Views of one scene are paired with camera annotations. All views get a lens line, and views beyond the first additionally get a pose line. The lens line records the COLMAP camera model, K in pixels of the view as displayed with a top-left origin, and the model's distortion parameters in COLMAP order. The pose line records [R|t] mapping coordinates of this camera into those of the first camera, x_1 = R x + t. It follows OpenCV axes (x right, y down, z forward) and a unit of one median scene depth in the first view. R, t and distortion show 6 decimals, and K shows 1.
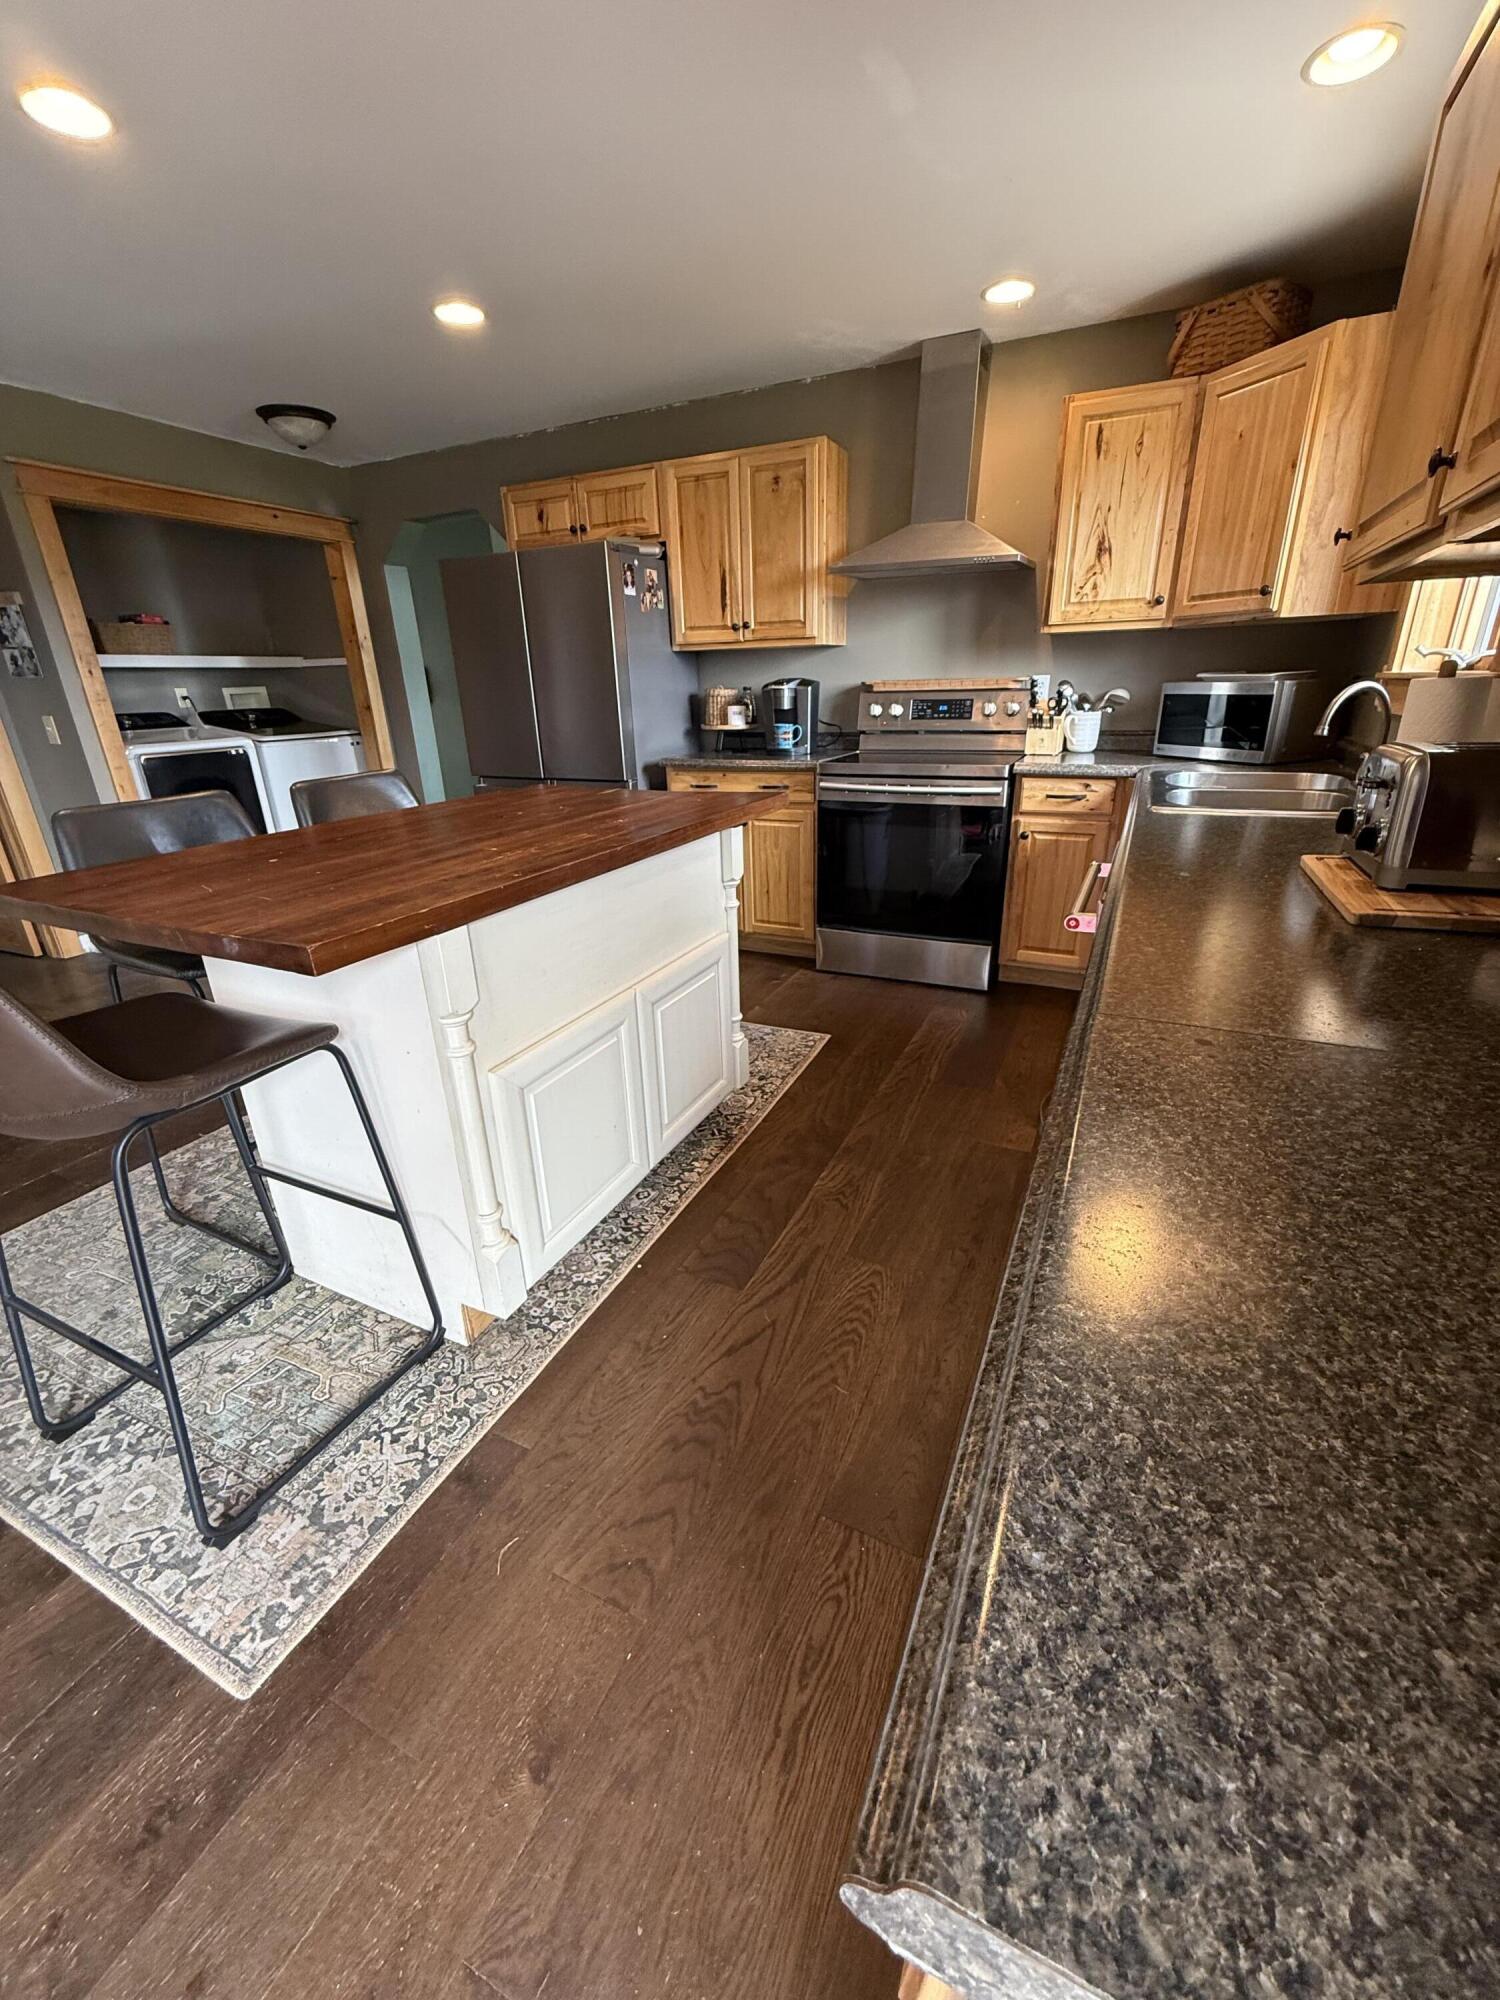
lens RADIAL K [[796.6, 0, 753.2], [0, 796.6, 998.0], [0, 0, 1]] dist [0.000042, 0.000791]
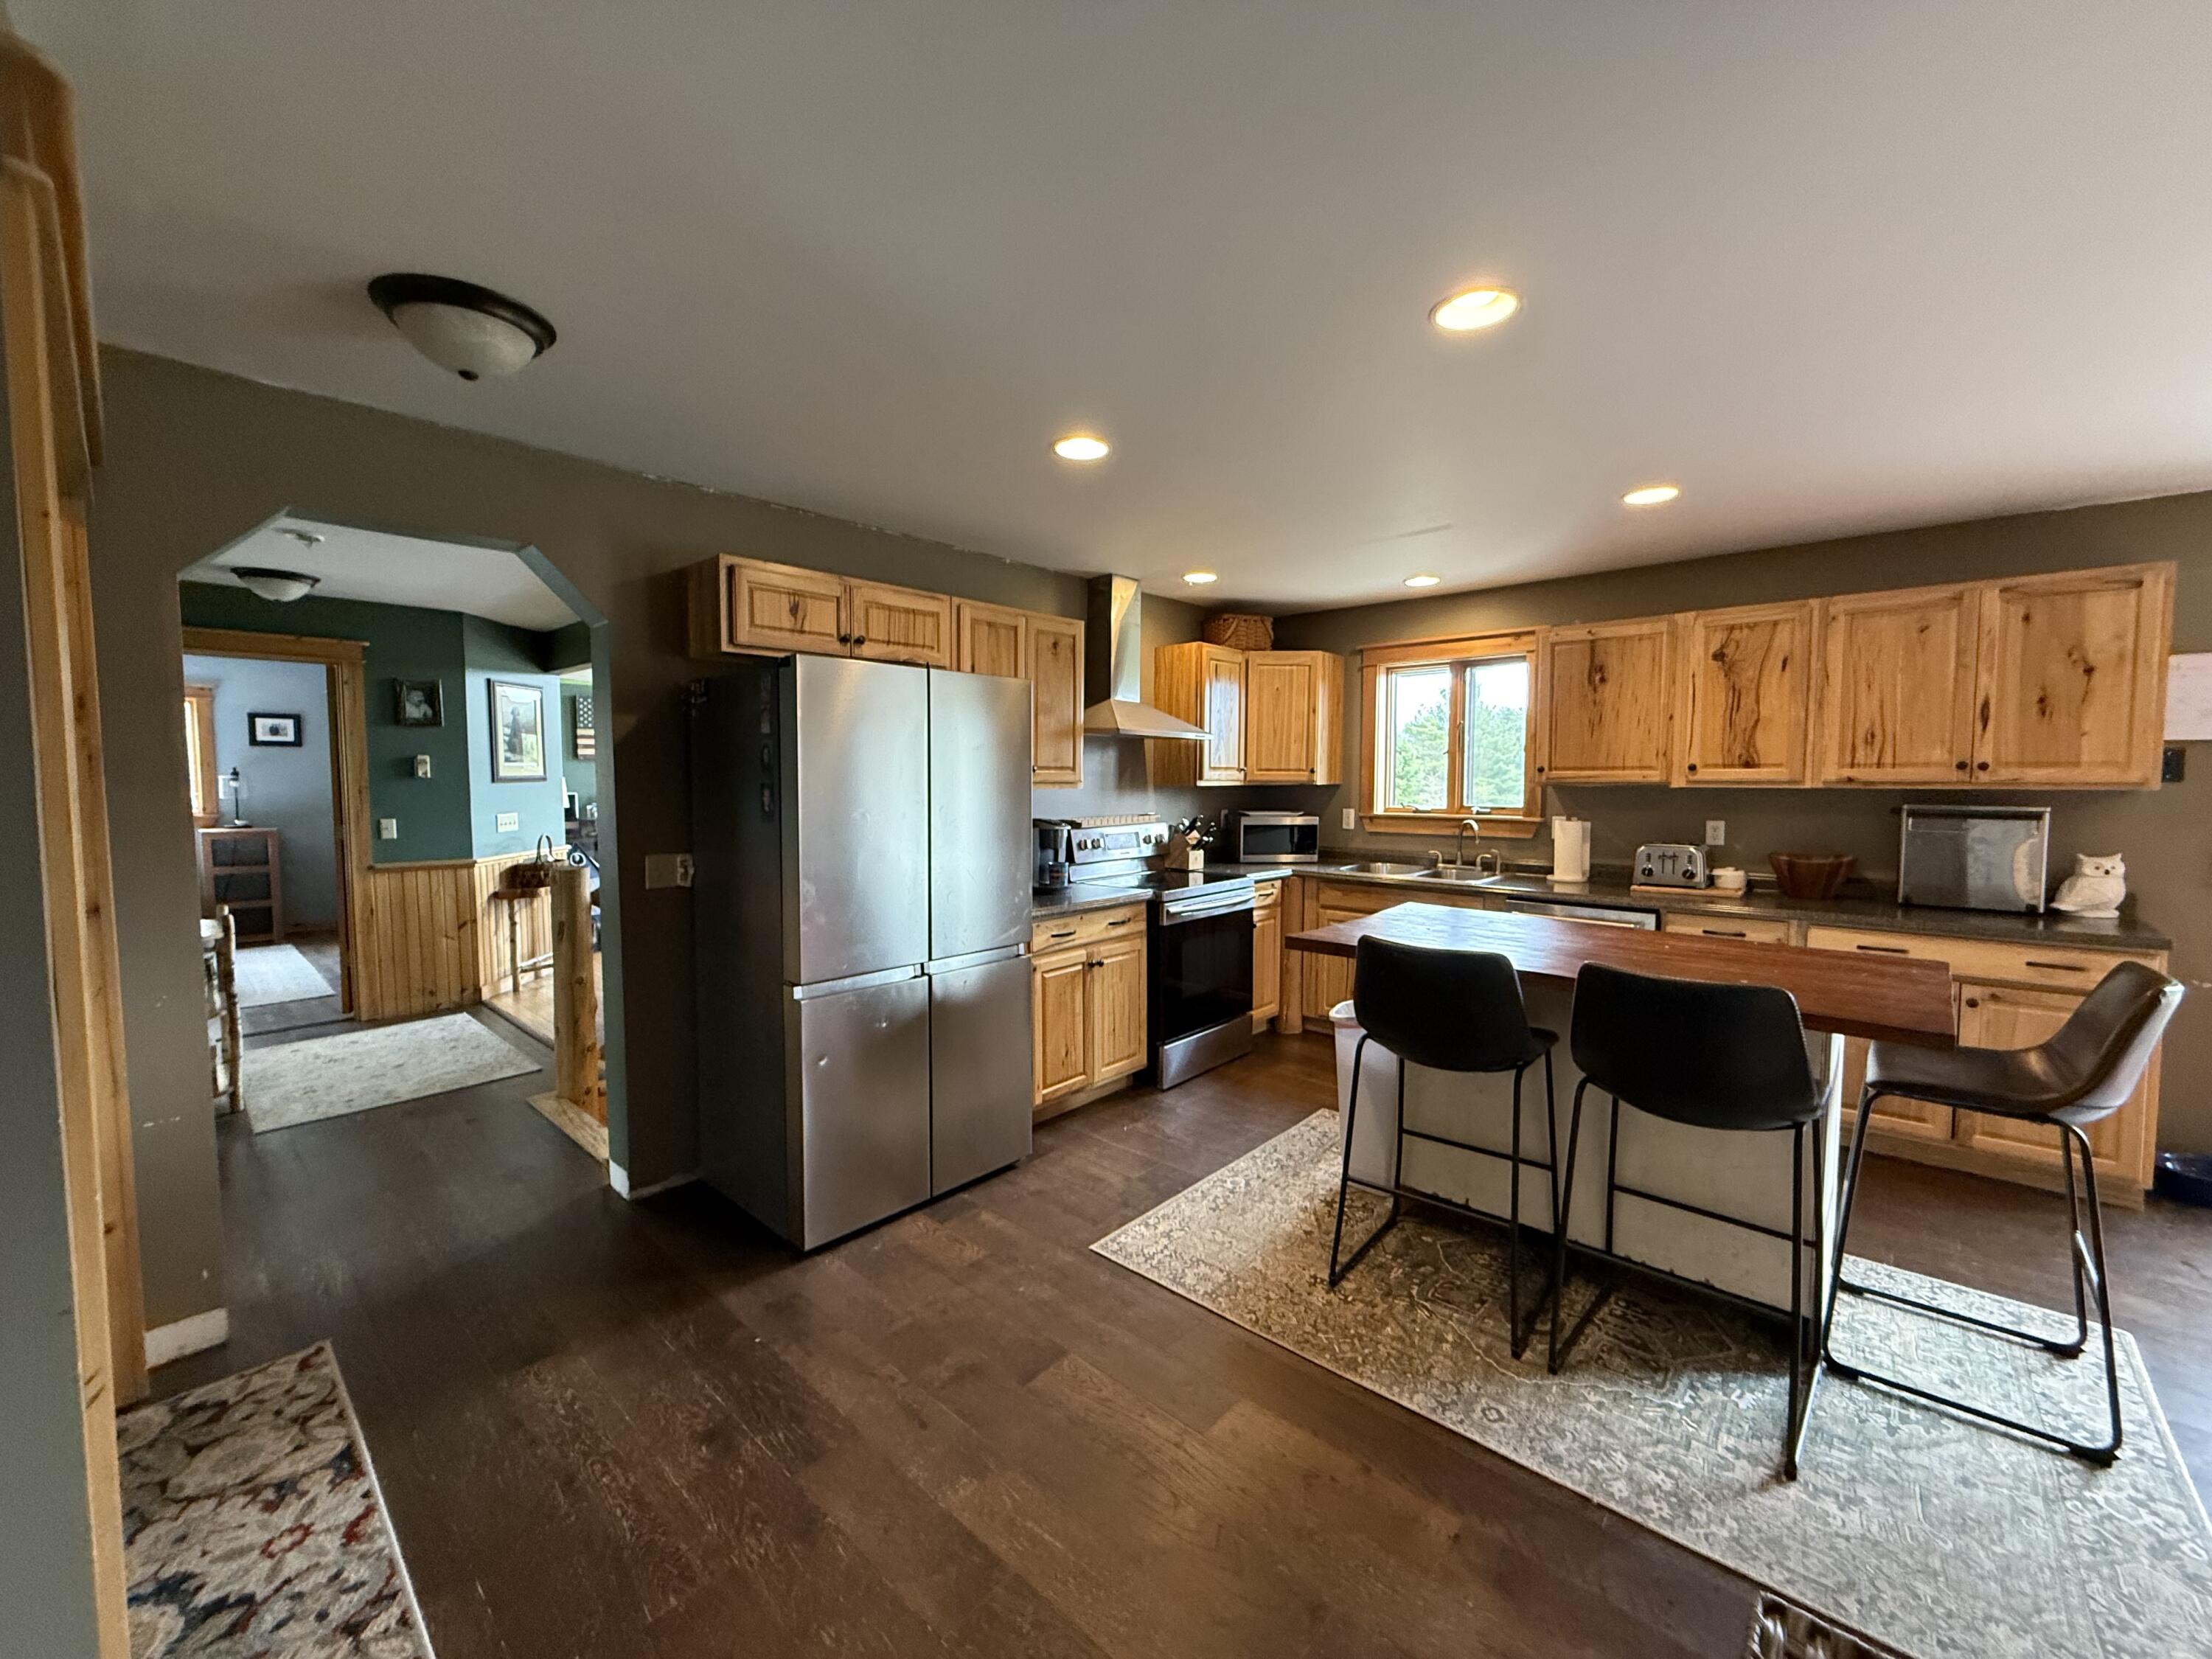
lens RADIAL K [[881.1, 0, 1097.2], [0, 881.1, 828.9], [0, 0, 1]] dist [0.000042, 0.000791]
pose [[0.292258, -0.034836, 0.955705, -1.205862], [0.346524, 0.935283, -0.071877, -0.353659], [-0.891351, 0.352181, 0.285415, 0.779877]]
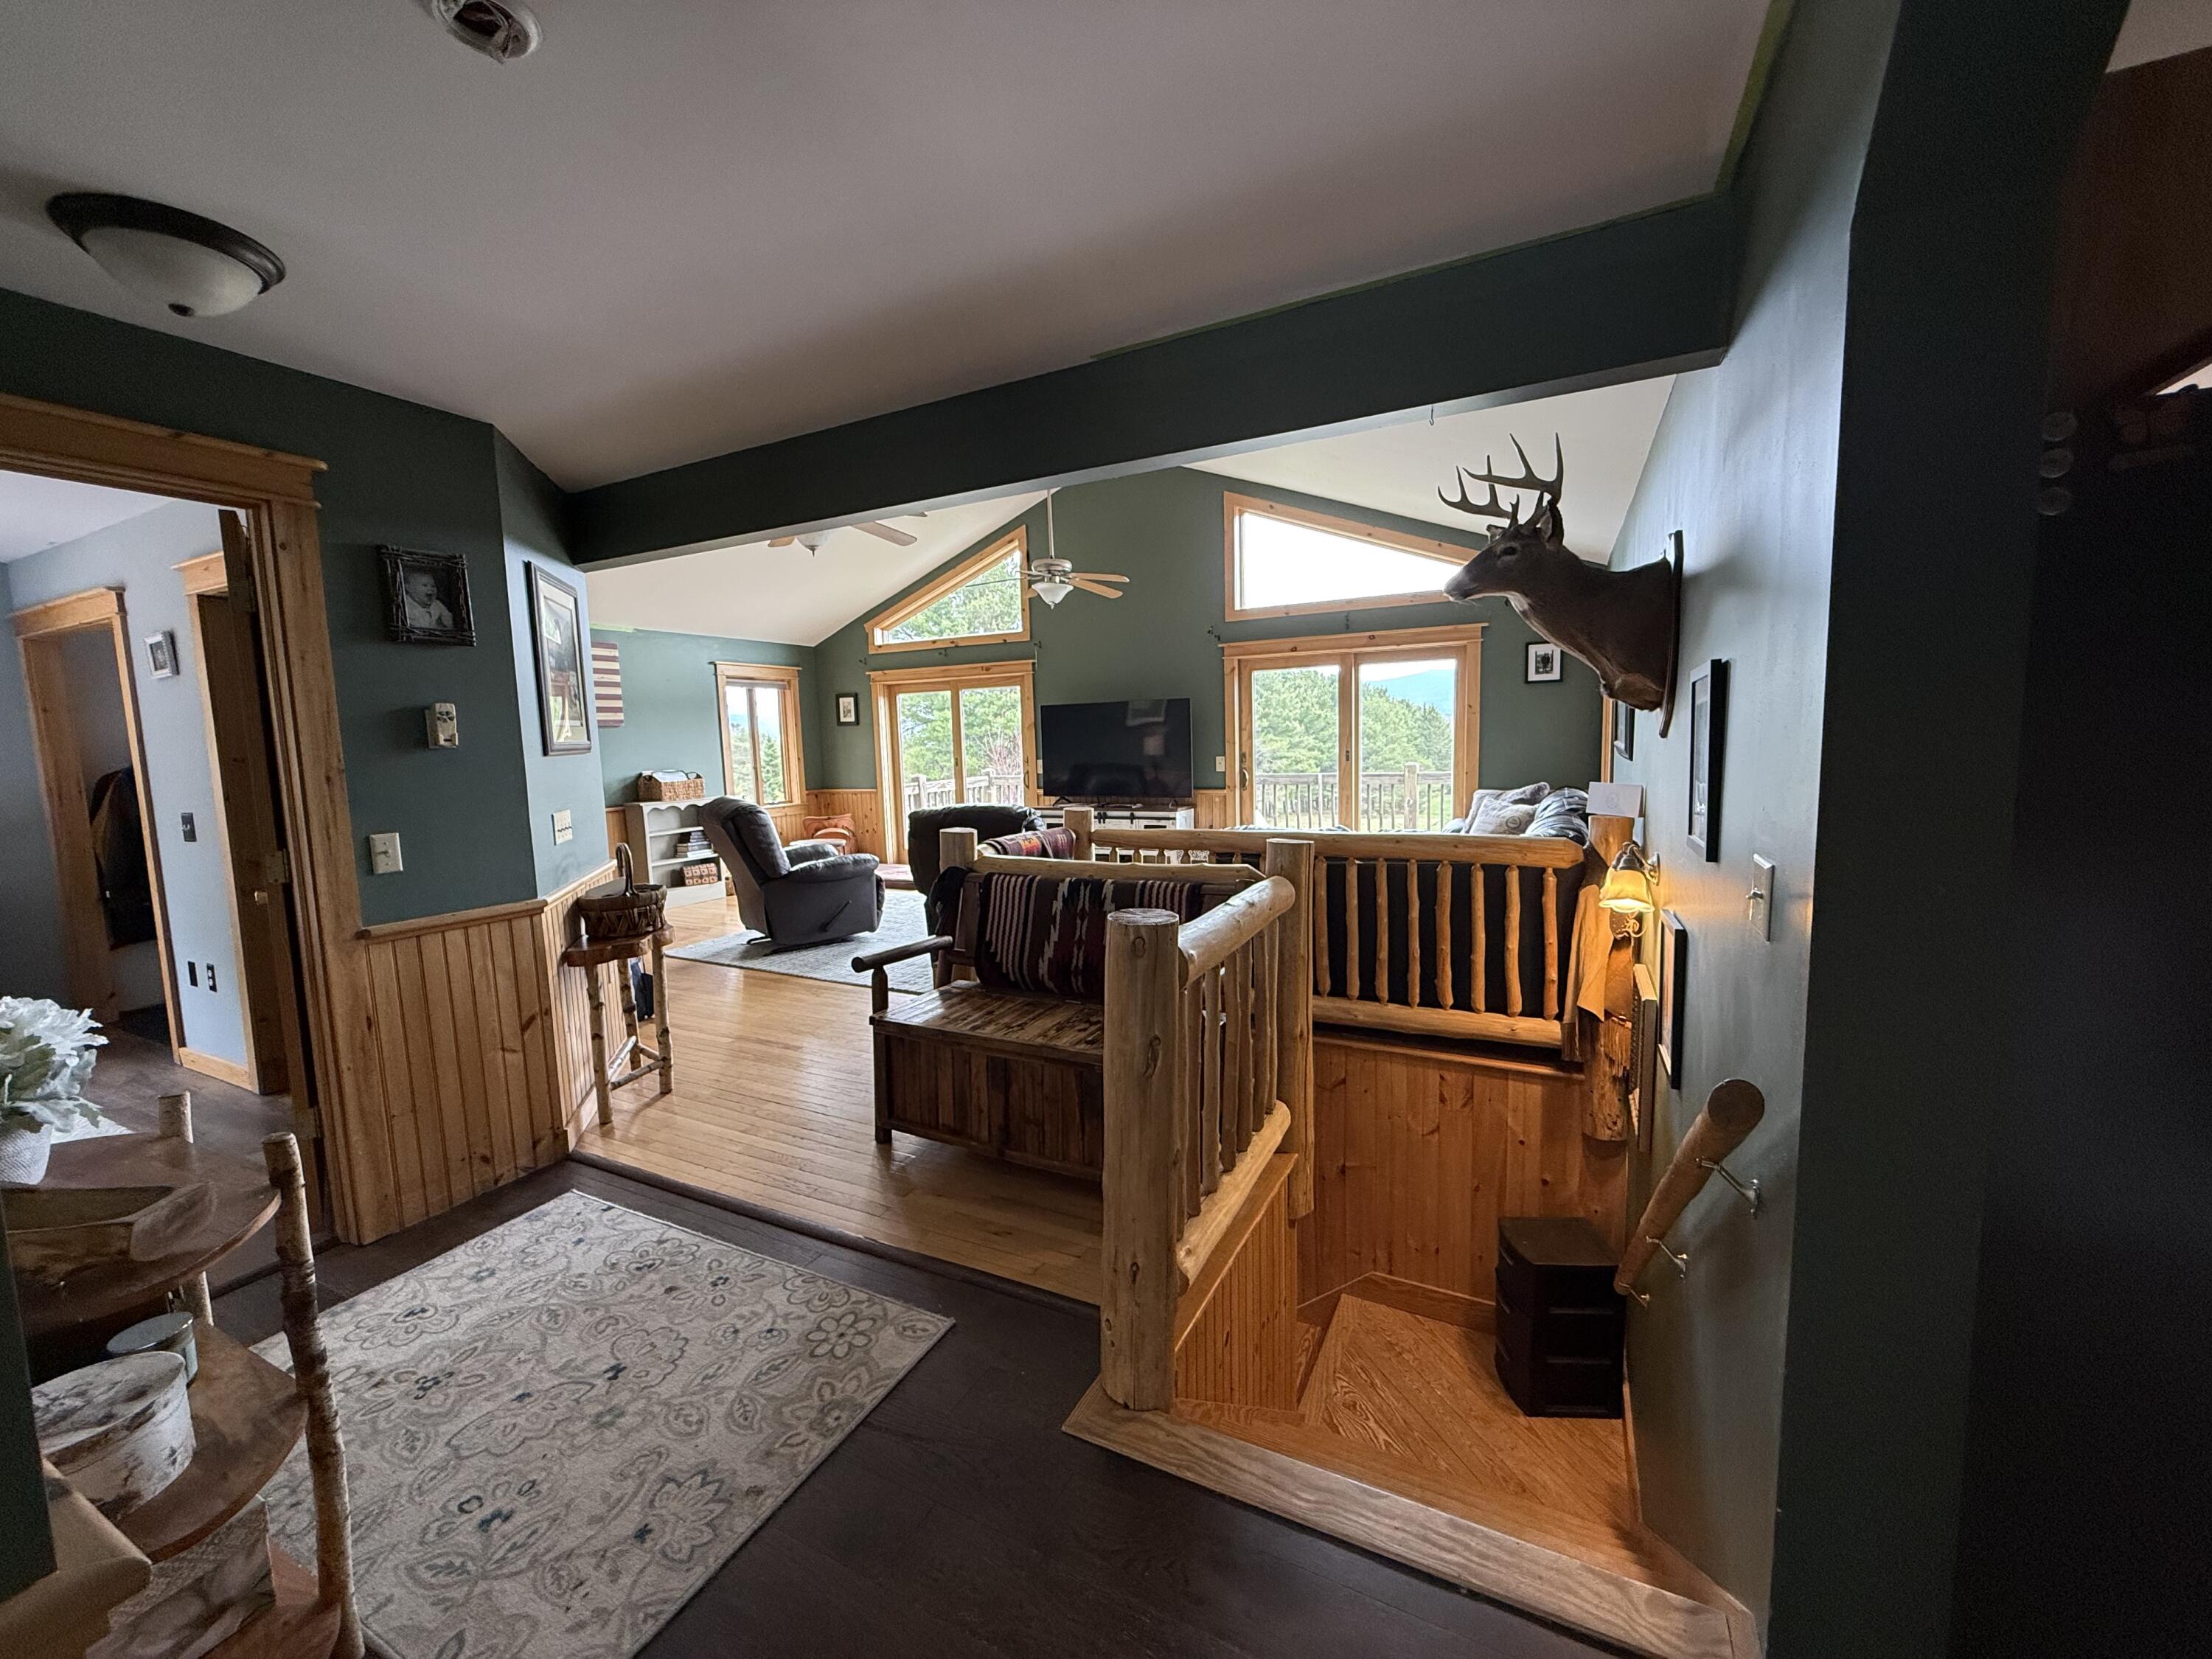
lens RADIAL K [[881.1, 0, 1111.6], [0, 881.1, 824.4], [0, 0, 1]] dist [0.000042, 0.000791]
pose [[0.031904, -0.074552, 0.996707, -1.034011], [0.394640, 0.917130, 0.055967, -0.519199], [-0.918282, 0.391555, 0.058681, 1.202758]]
